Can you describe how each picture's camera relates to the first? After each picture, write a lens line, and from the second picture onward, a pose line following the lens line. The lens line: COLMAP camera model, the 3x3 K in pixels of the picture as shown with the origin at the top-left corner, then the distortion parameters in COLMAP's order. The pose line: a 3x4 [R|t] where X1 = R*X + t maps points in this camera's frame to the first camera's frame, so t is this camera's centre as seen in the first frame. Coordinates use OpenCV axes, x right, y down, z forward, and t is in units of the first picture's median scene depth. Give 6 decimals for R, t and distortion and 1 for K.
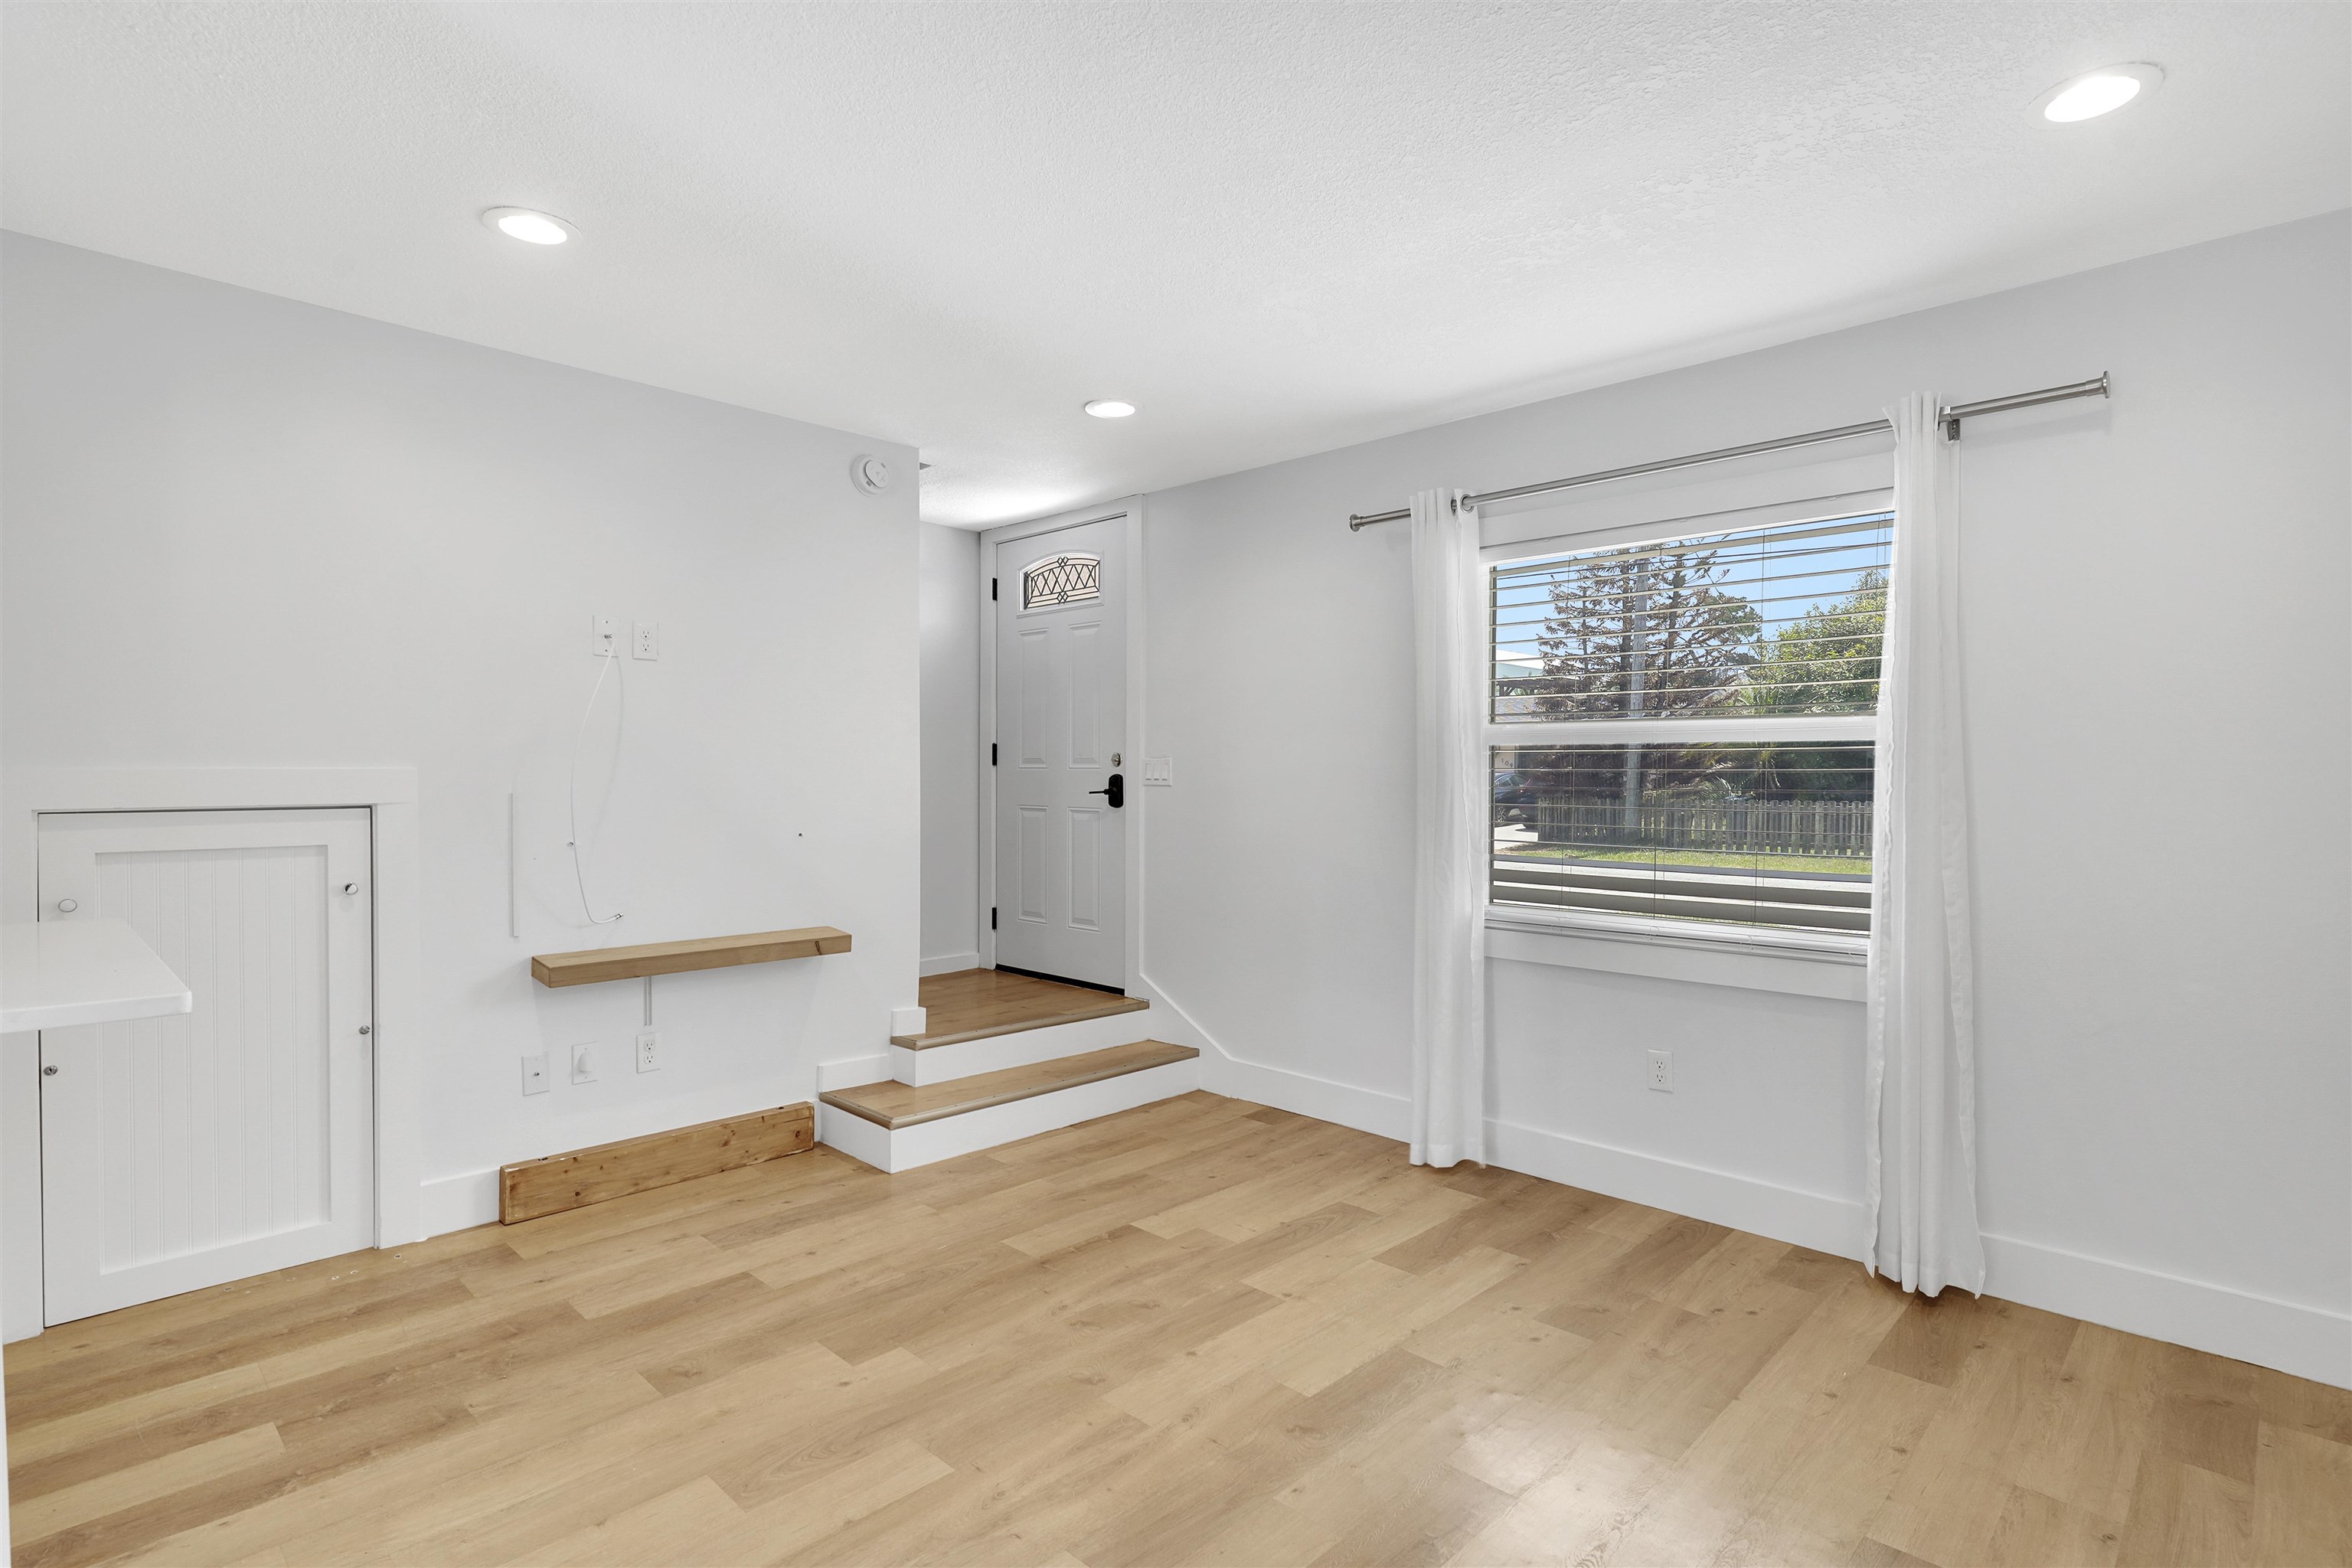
lens RADIAL K [[1159.4, 0, 1176.0], [0, 1159.4, 784.0], [0, 0, 1]] dist [-0.002204, 0.001559]
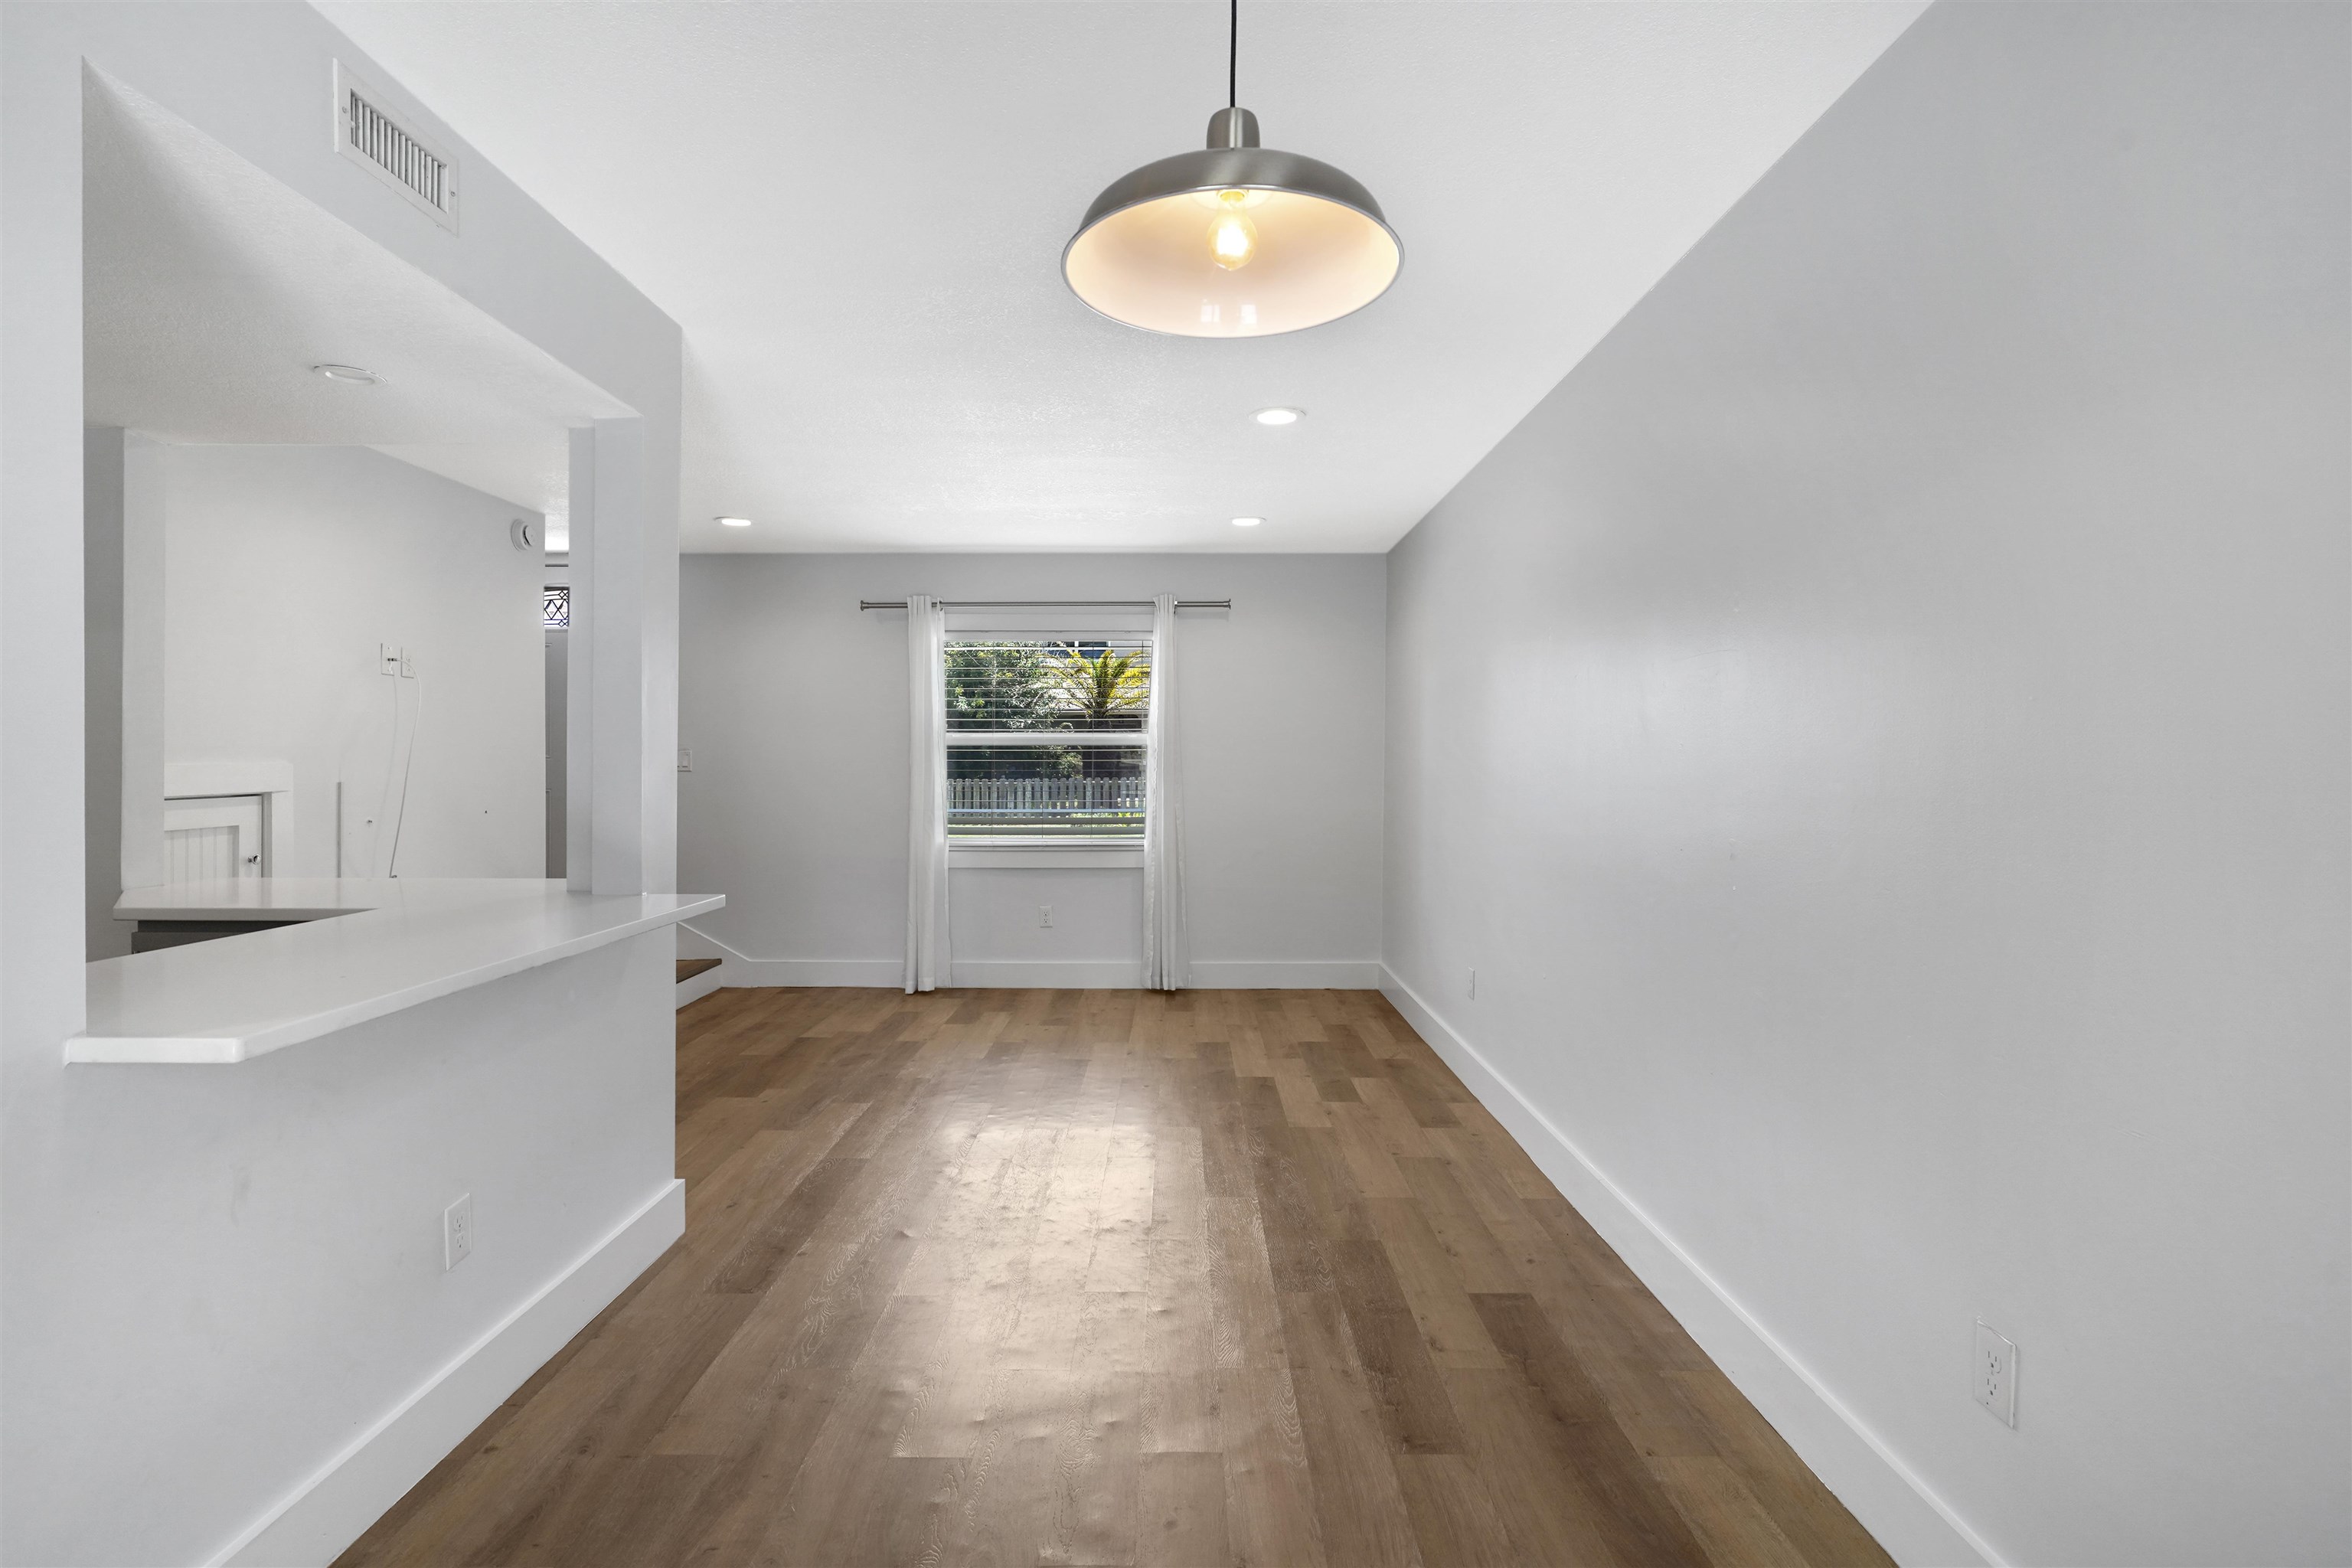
lens RADIAL K [[1167.0, 0, 1176.0], [0, 1167.0, 784.0], [0, 0, 1]] dist [-0.000793, 0.000610]
pose [[0.718285, -0.017822, 0.695520, -0.858969], [0.006311, 0.999798, 0.019101, -0.009486], [-0.695720, -0.009331, 0.718252, -0.601315]]
